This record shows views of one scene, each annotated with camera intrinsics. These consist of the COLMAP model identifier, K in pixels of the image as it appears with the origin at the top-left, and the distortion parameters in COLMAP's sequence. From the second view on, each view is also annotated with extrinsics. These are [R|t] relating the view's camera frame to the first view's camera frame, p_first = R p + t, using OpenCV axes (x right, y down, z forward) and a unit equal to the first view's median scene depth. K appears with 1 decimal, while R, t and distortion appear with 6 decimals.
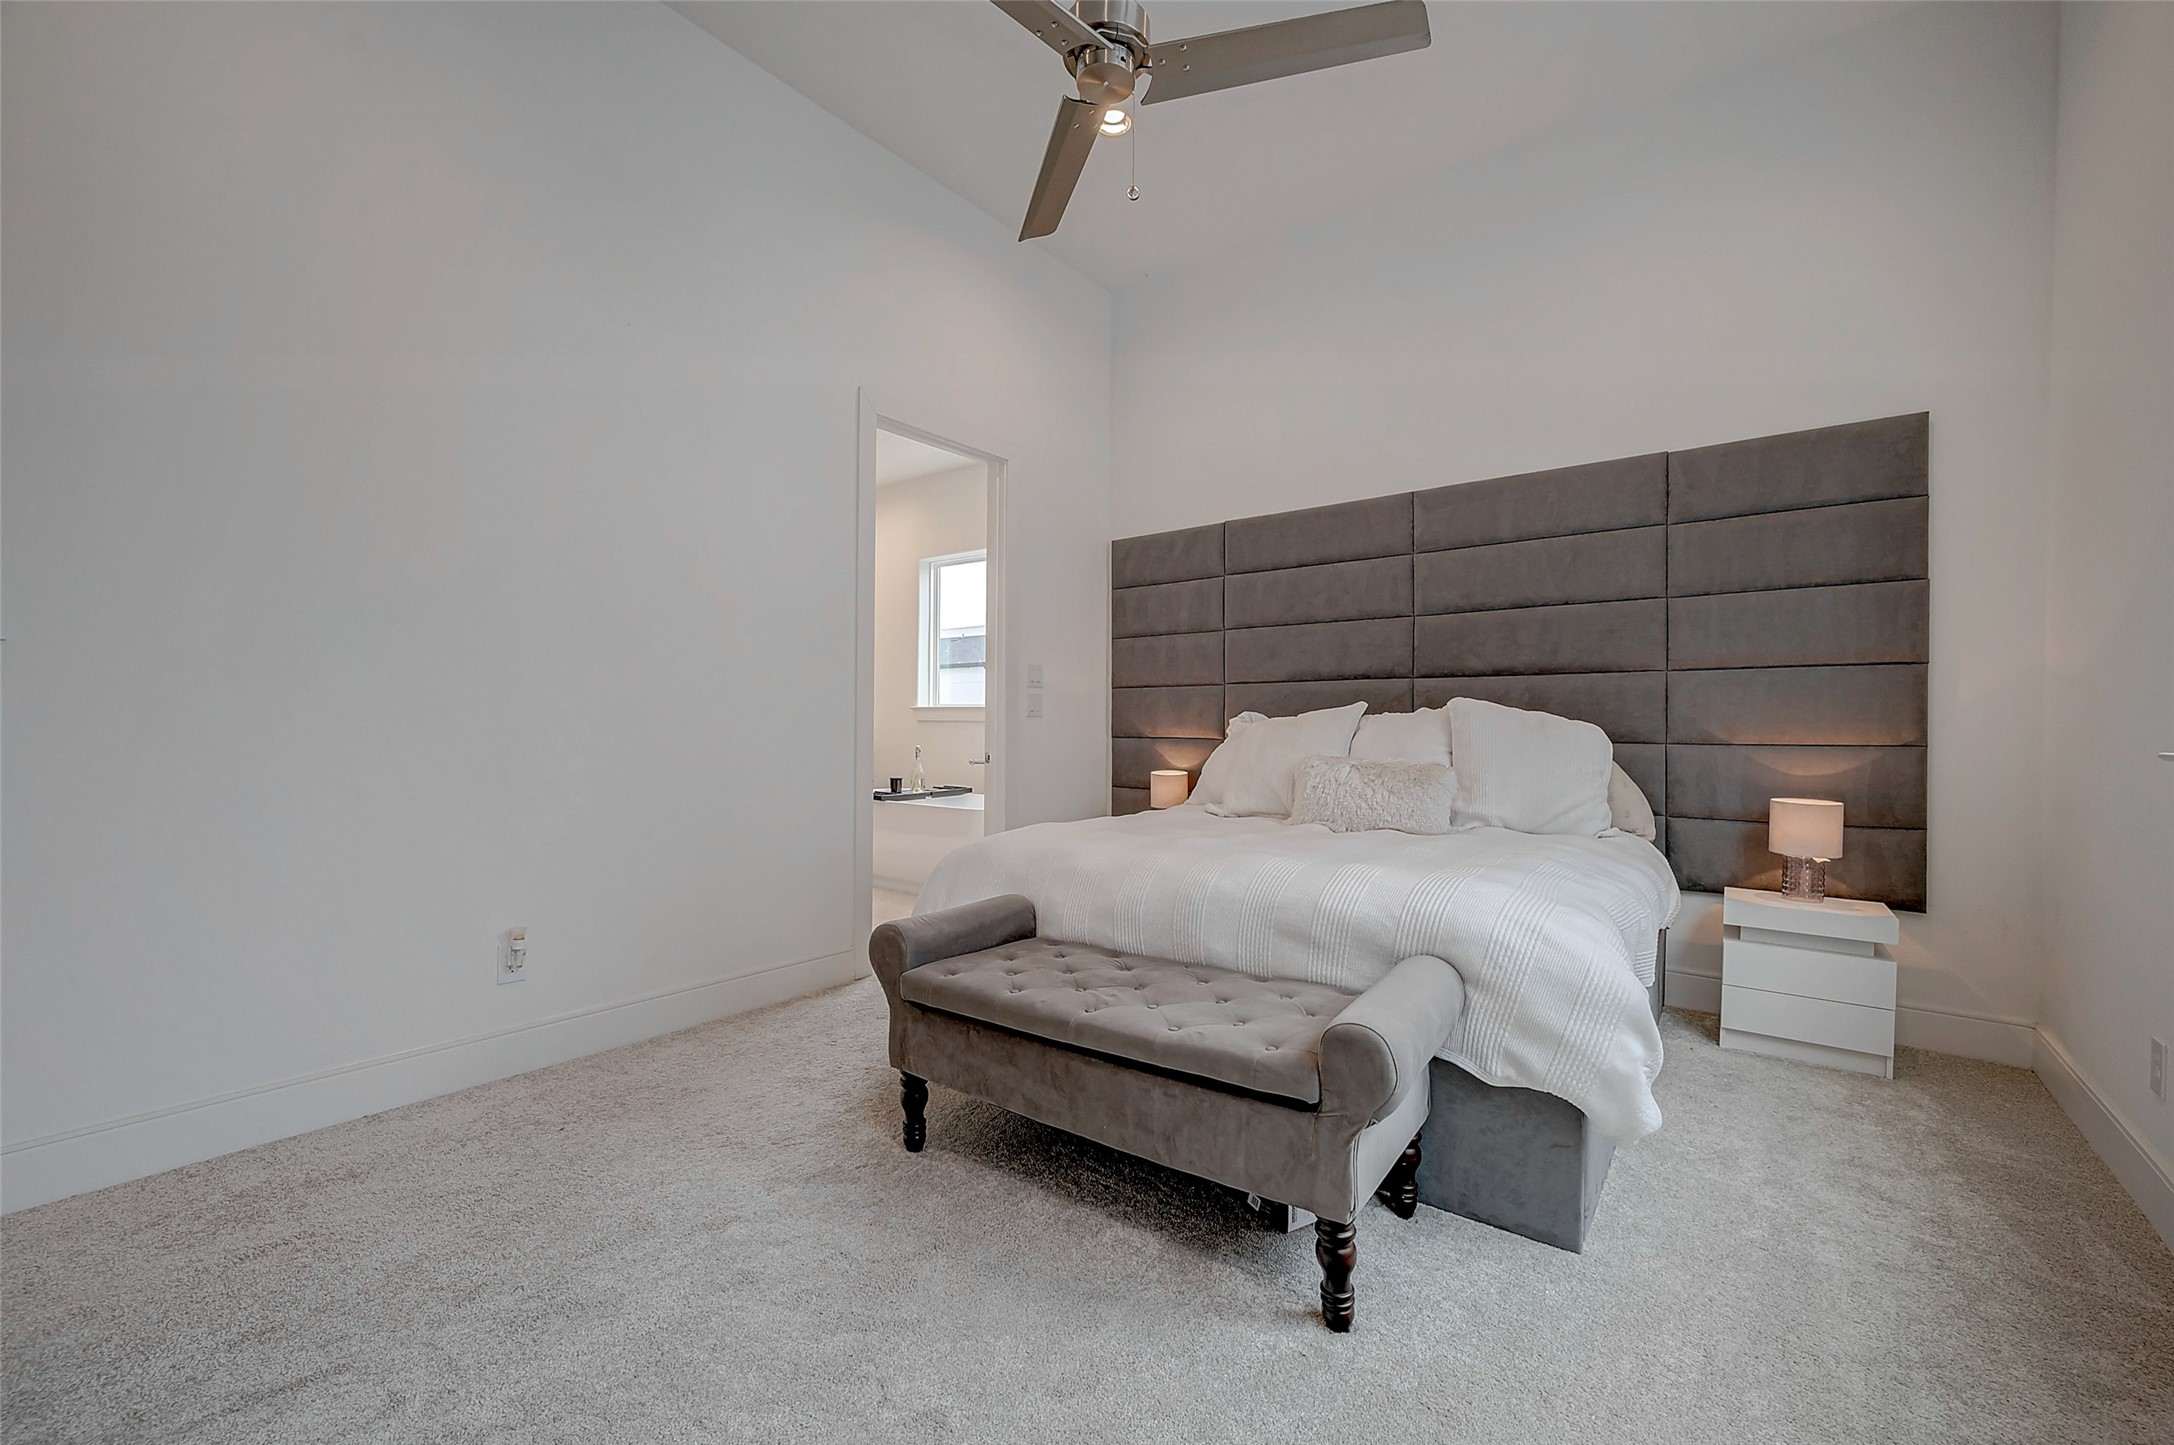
lens RADIAL K [[873.4, 0, 1093.1], [0, 873.4, 733.9], [0, 0, 1]] dist [0.001532, 0.000413]
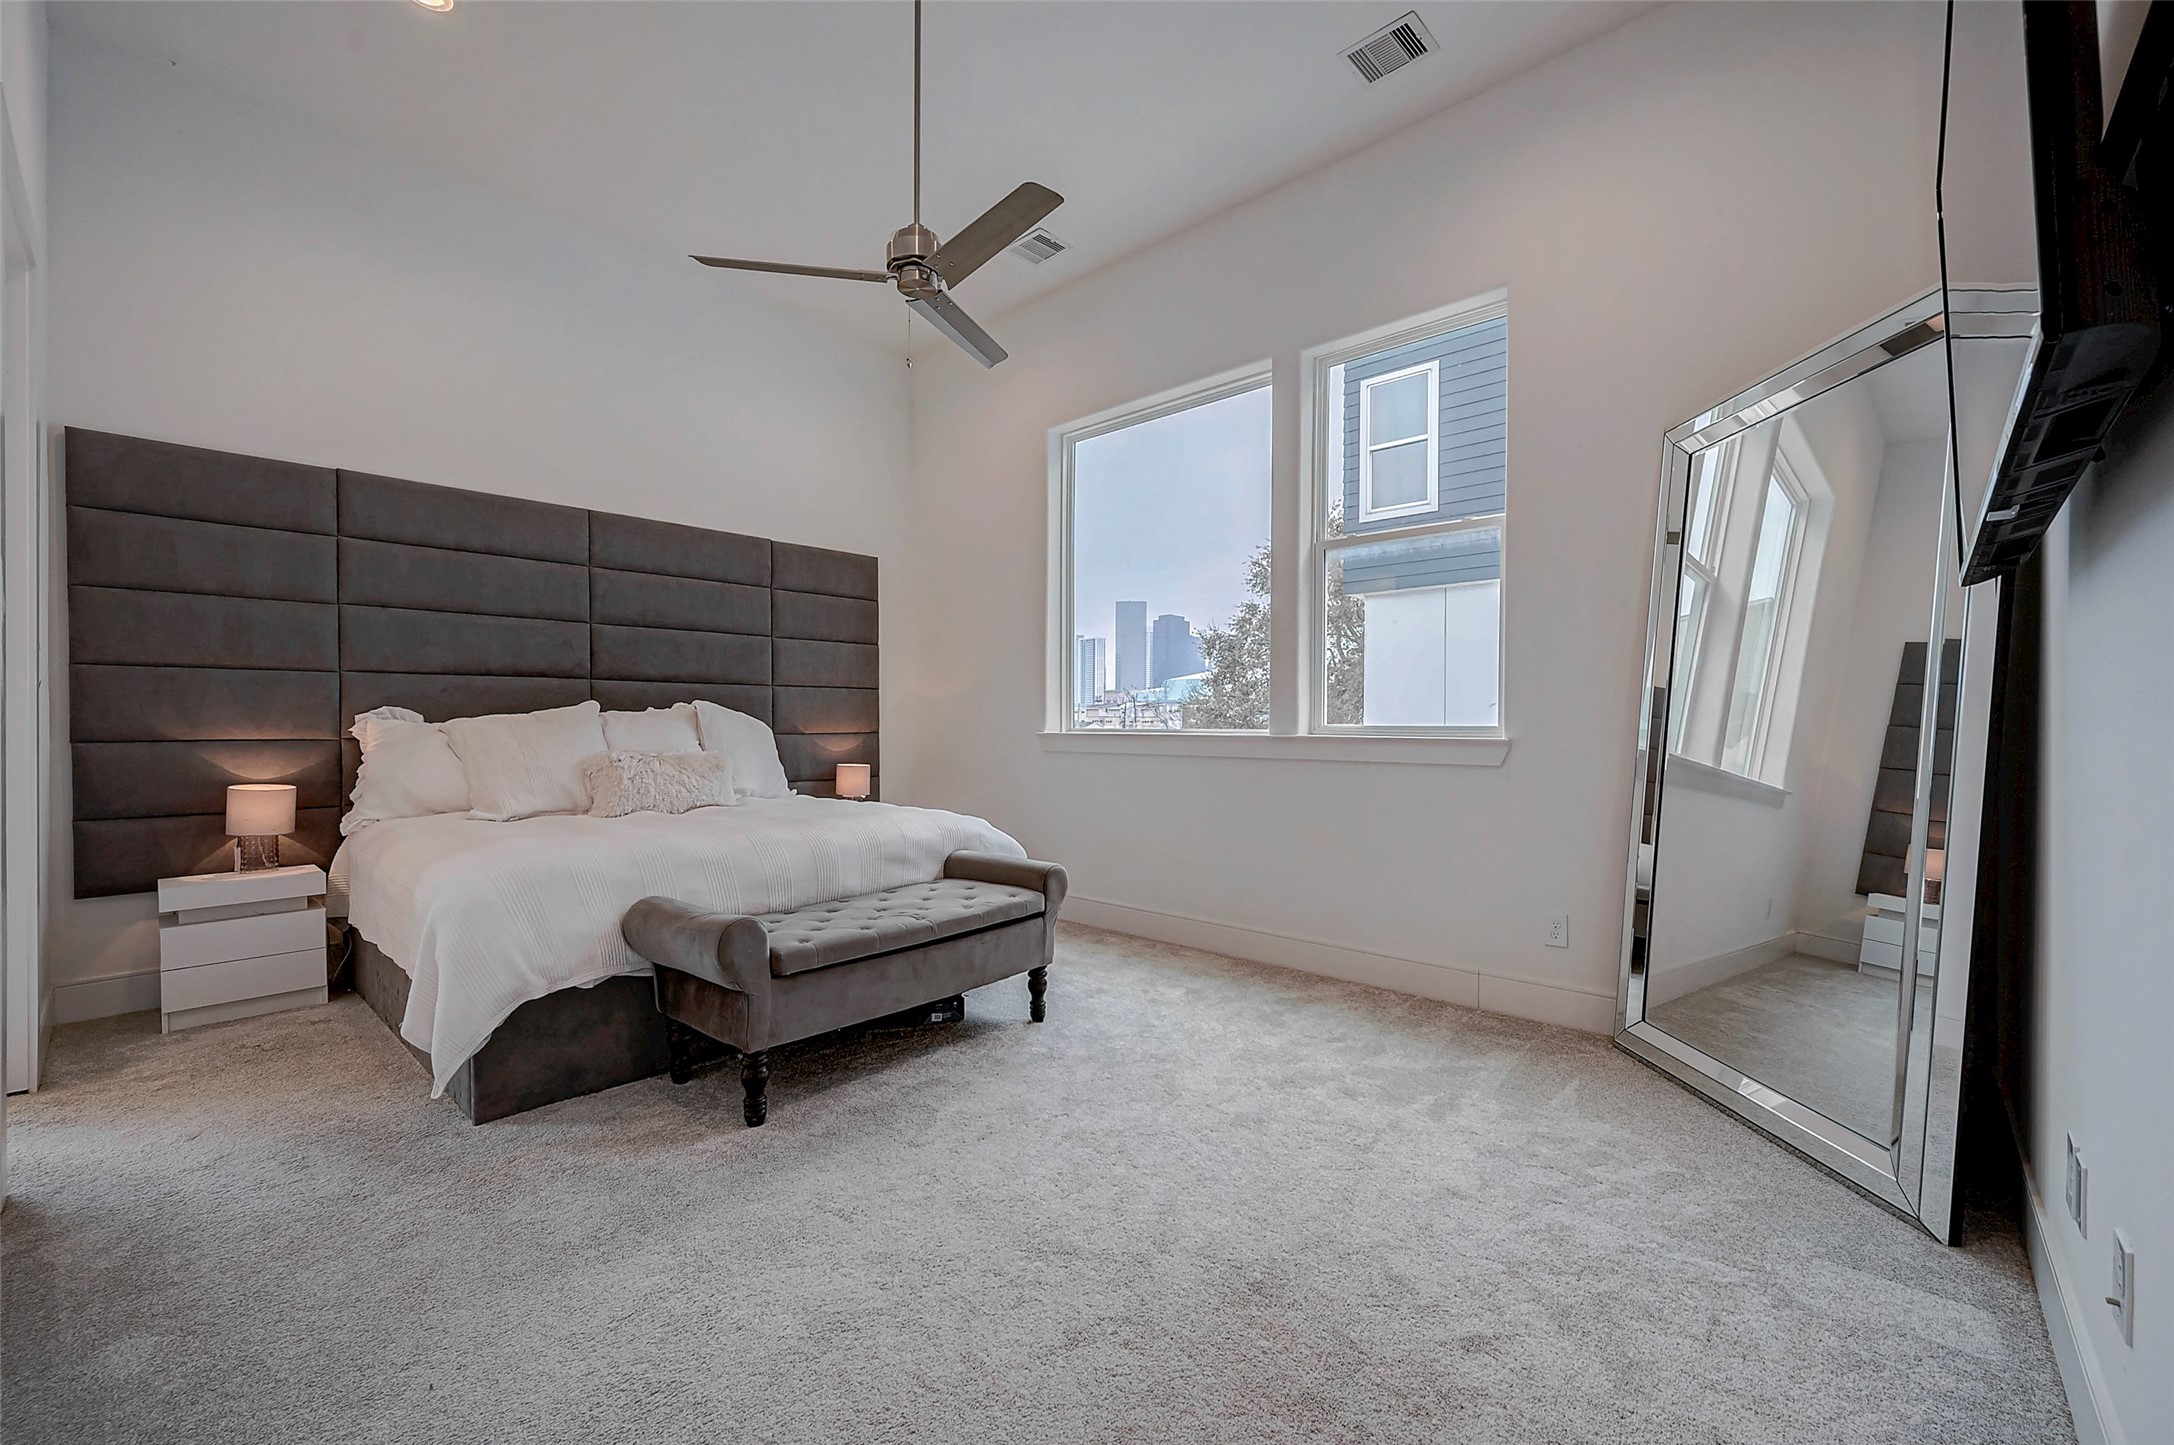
lens RADIAL K [[873.4, 0, 1093.1], [0, 873.4, 733.9], [0, 0, 1]] dist [0.001532, 0.000413]
pose [[0.079856, -0.016731, 0.996666, -0.733032], [0.007266, 0.999842, 0.016202, -0.008718], [-0.996780, 0.005948, 0.079965, 0.300184]]
